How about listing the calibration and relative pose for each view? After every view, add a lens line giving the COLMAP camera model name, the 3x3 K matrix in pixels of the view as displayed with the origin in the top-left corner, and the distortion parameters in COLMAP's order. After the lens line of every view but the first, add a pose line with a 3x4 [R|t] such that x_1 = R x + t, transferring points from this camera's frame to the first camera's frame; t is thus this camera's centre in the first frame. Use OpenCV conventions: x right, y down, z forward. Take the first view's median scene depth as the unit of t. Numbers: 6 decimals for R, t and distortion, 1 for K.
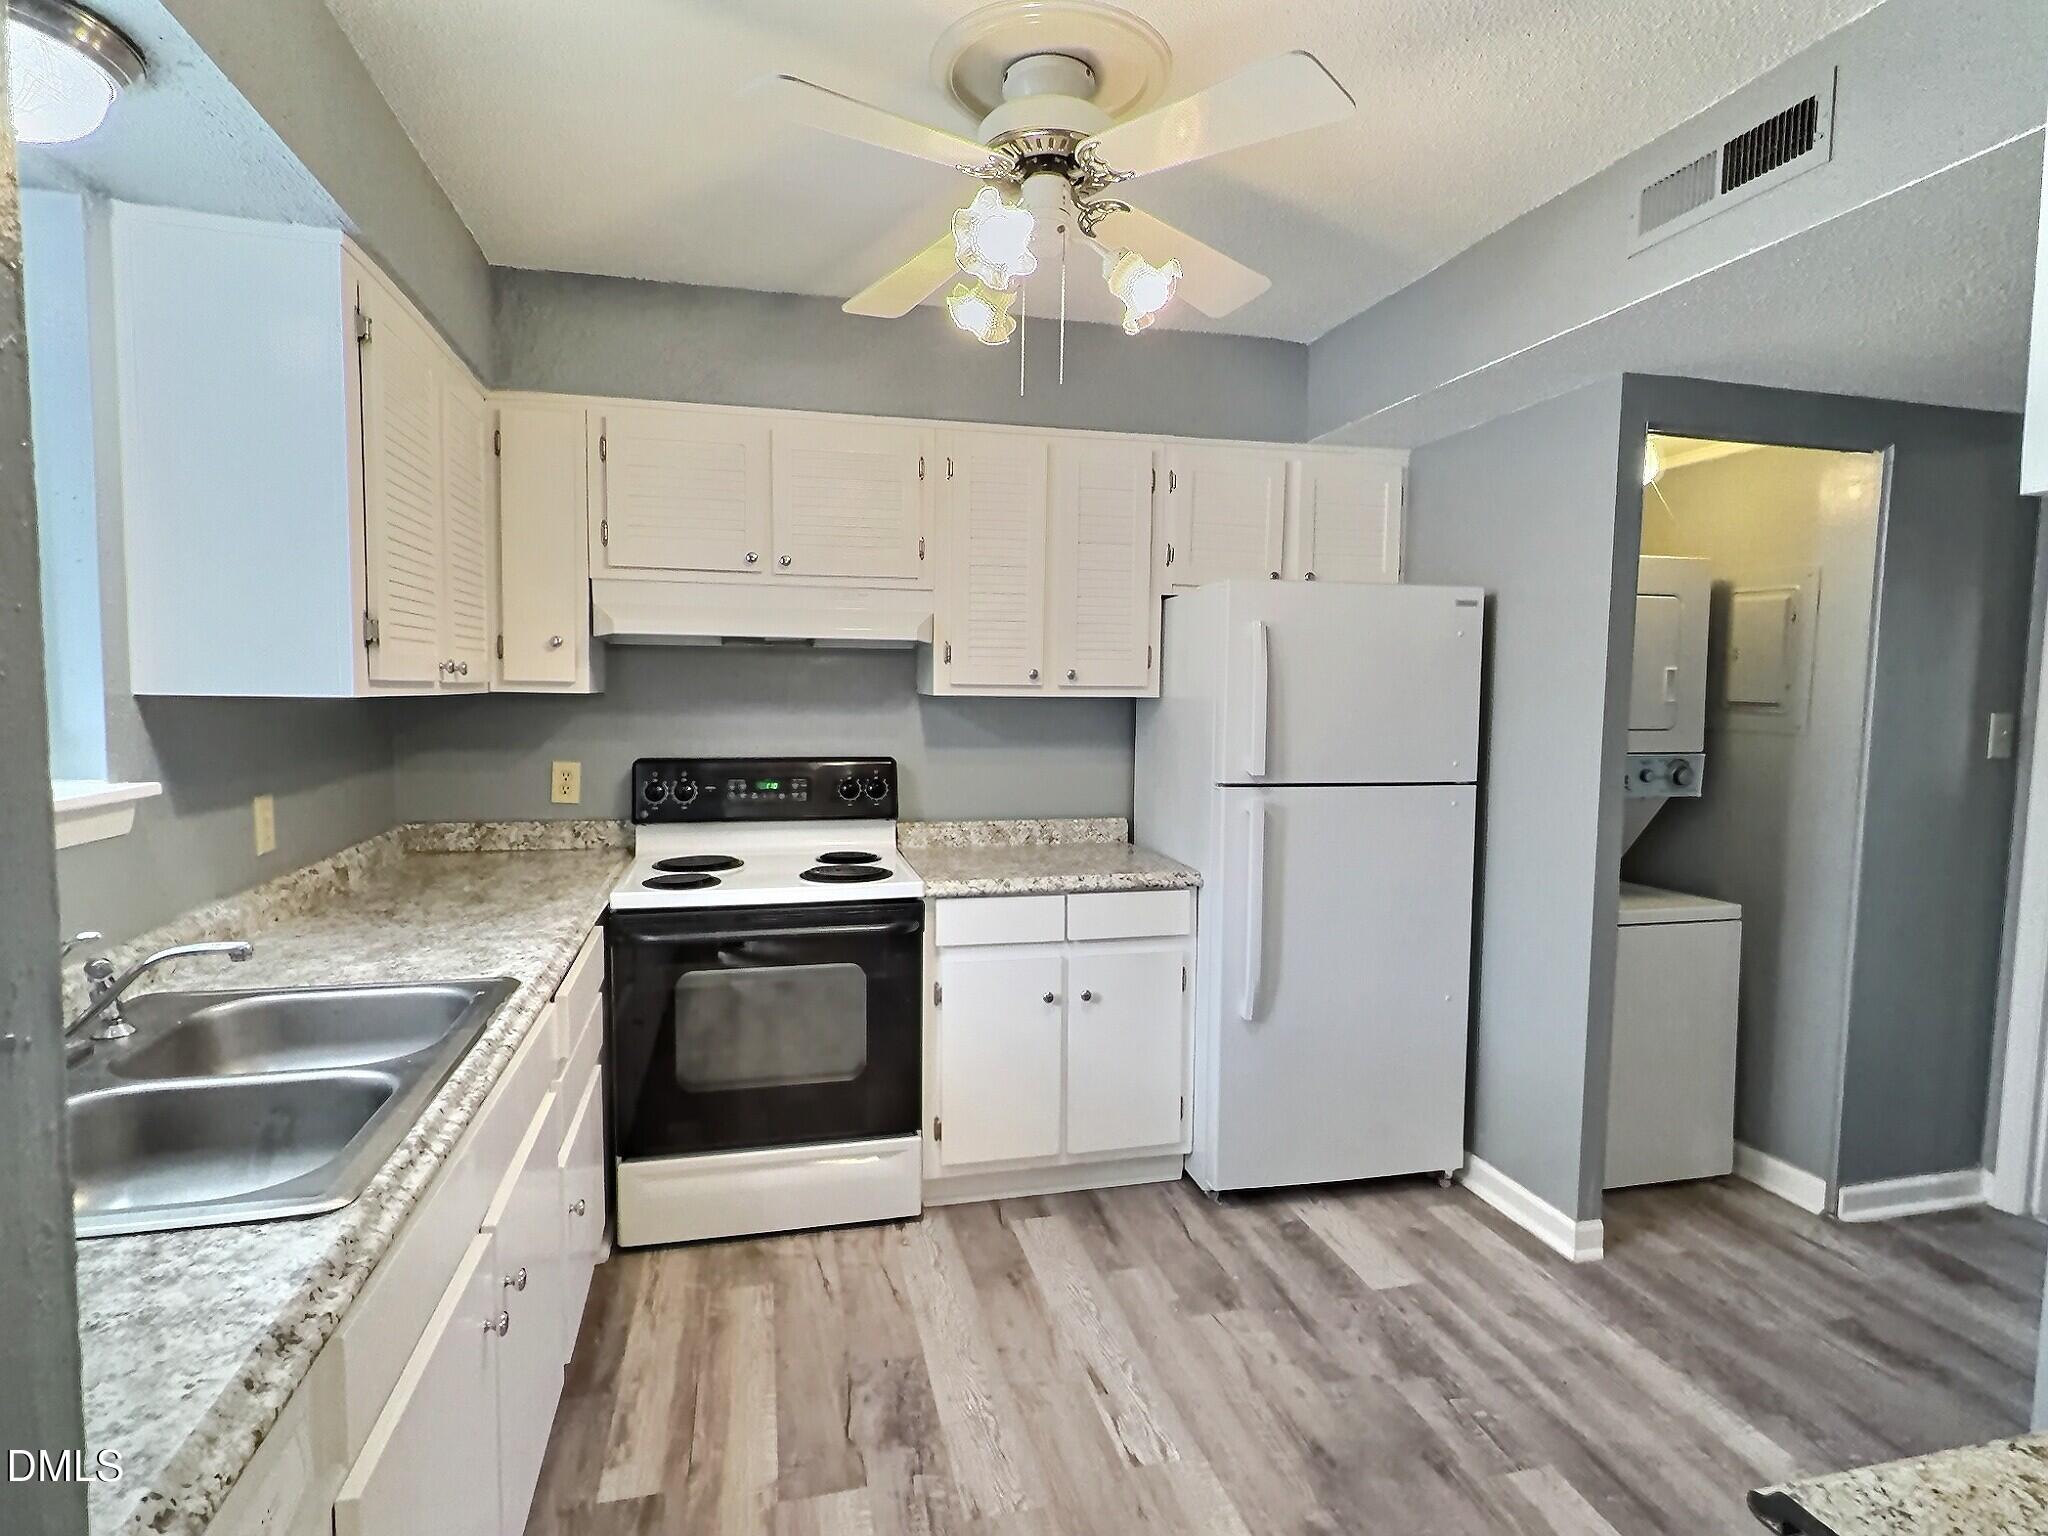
lens RADIAL K [[1063.7, 0, 1022.0], [0, 1063.7, 766.6], [0, 0, 1]] dist [-0.000267, 0.000343]
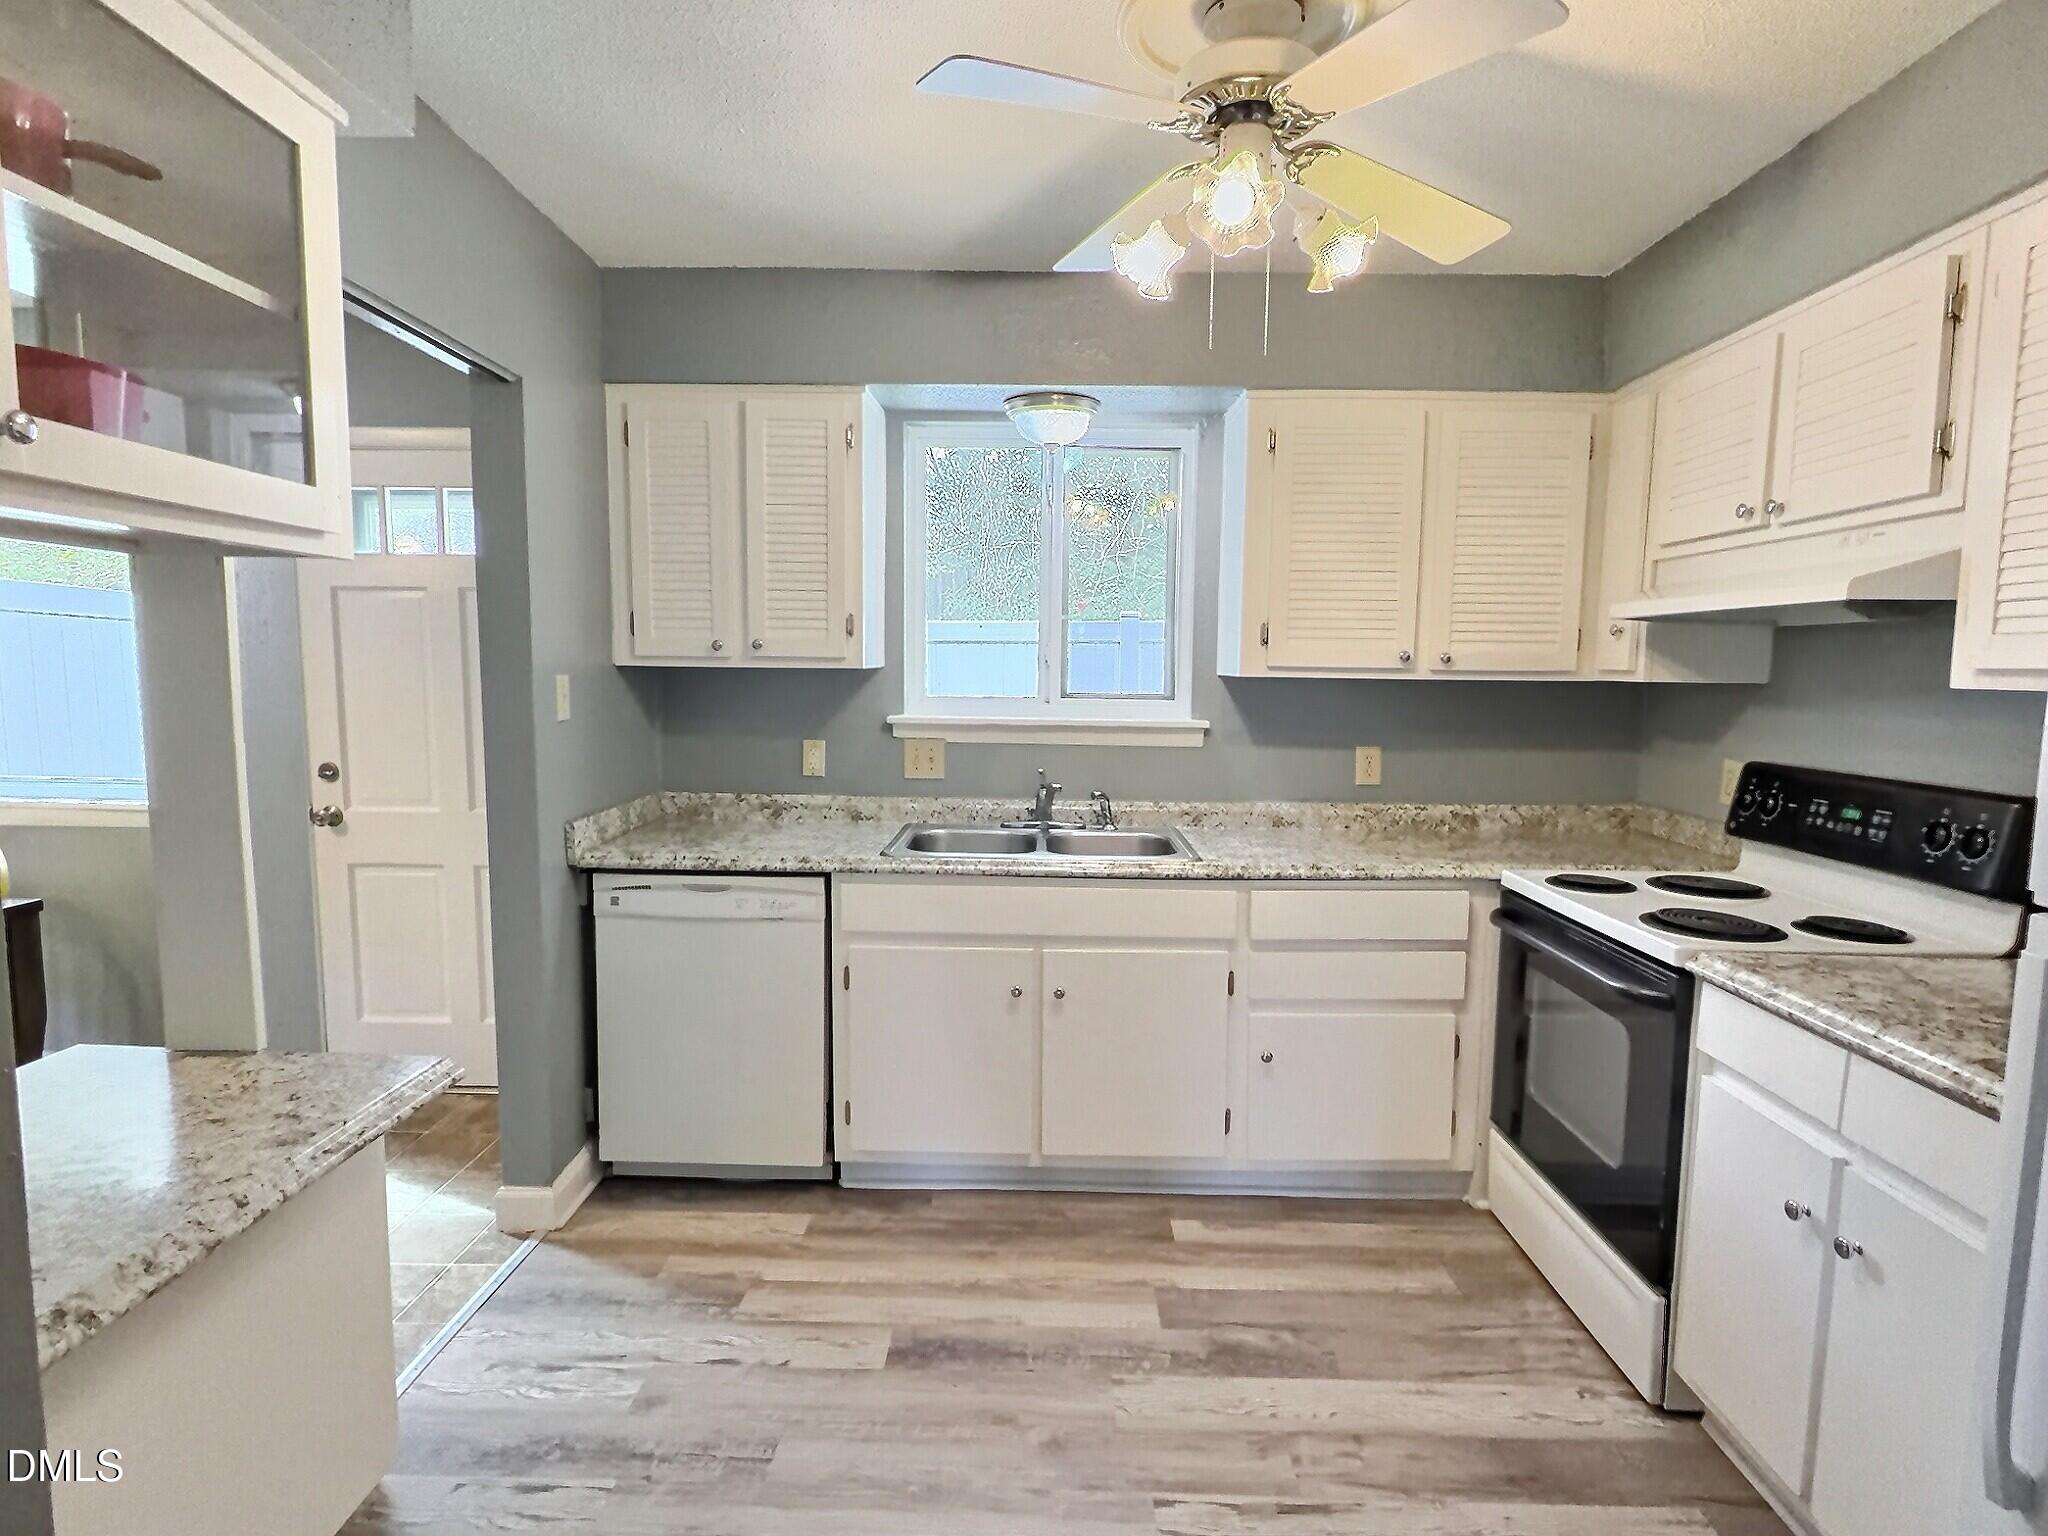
lens RADIAL K [[1063.7, 0, 1022.0], [0, 1063.7, 766.6], [0, 0, 1]] dist [-0.000267, 0.000343]
pose [[-0.256031, 0.076593, -0.963630, 0.809332], [-0.088505, 0.990812, 0.102269, -0.051048], [0.962609, 0.111470, -0.246899, 0.862322]]
